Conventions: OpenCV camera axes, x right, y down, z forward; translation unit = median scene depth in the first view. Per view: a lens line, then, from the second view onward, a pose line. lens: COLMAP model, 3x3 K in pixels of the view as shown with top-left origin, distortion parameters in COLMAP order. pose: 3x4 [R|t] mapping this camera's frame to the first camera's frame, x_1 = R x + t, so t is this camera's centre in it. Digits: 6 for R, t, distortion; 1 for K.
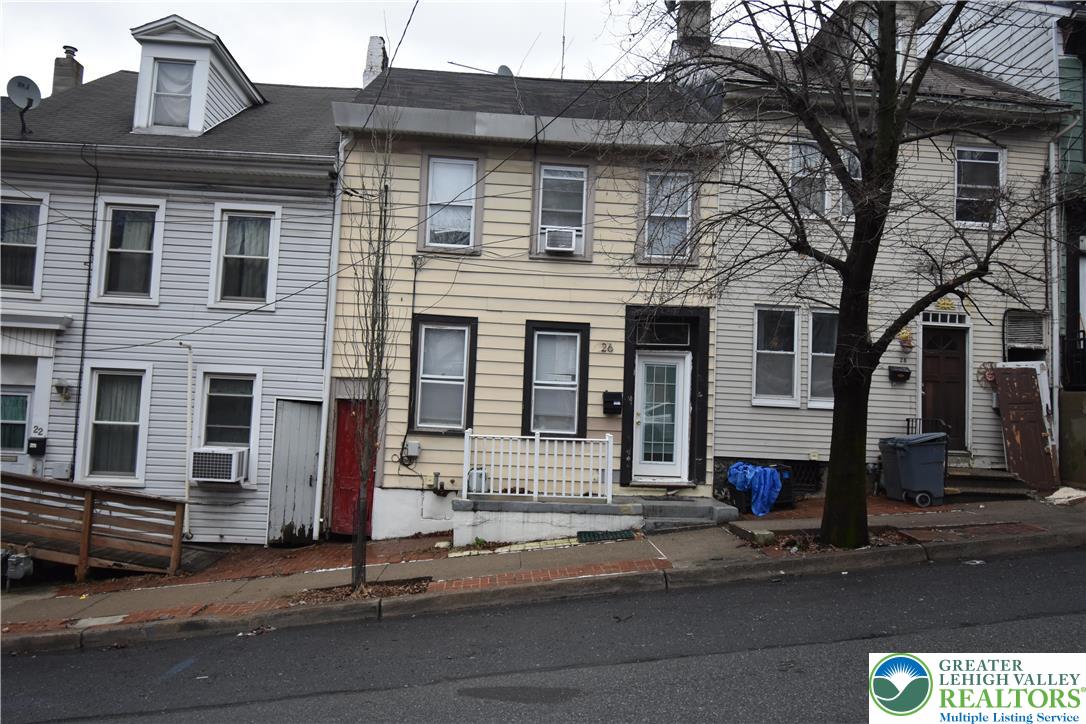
lens RADIAL K [[775.6, 0, 543.0], [0, 775.6, 362.0], [0, 0, 1]] dist [-0.004302, -0.000072]
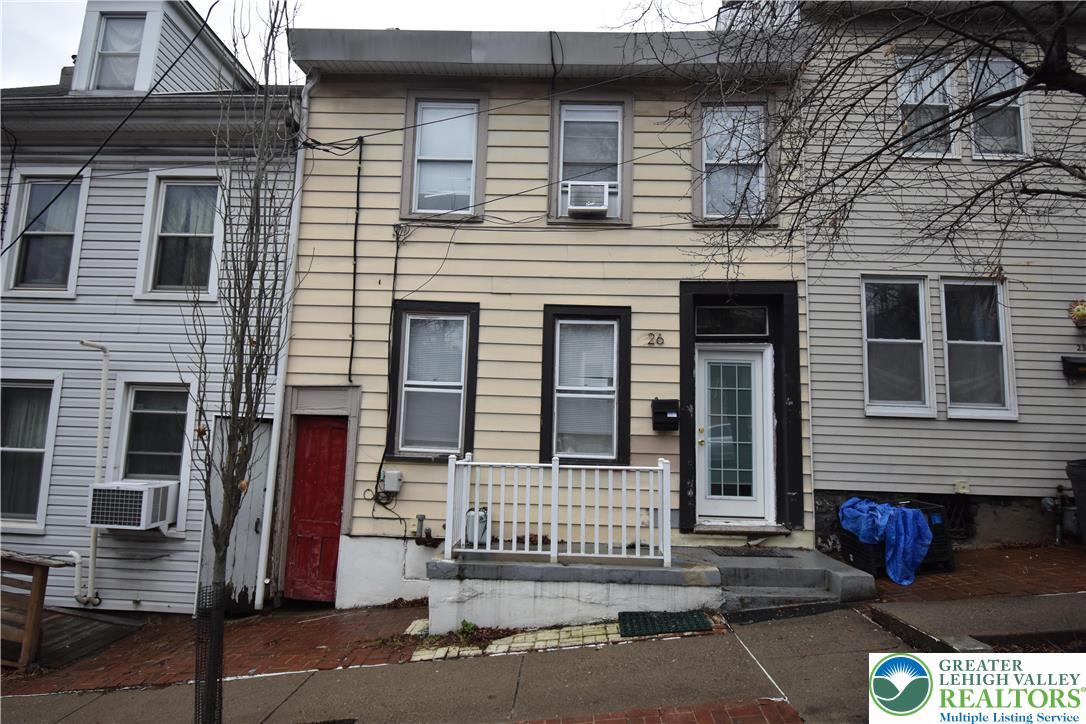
lens RADIAL K [[624.8, 0, 543.0], [0, 624.8, 362.0], [0, 0, 1]] dist [0.006642, -0.021219]
pose [[0.996156, -0.022567, -0.084642, 0.026754], [0.017553, 0.998072, -0.059526, 0.036439], [0.085823, 0.057811, 0.994632, 0.412938]]
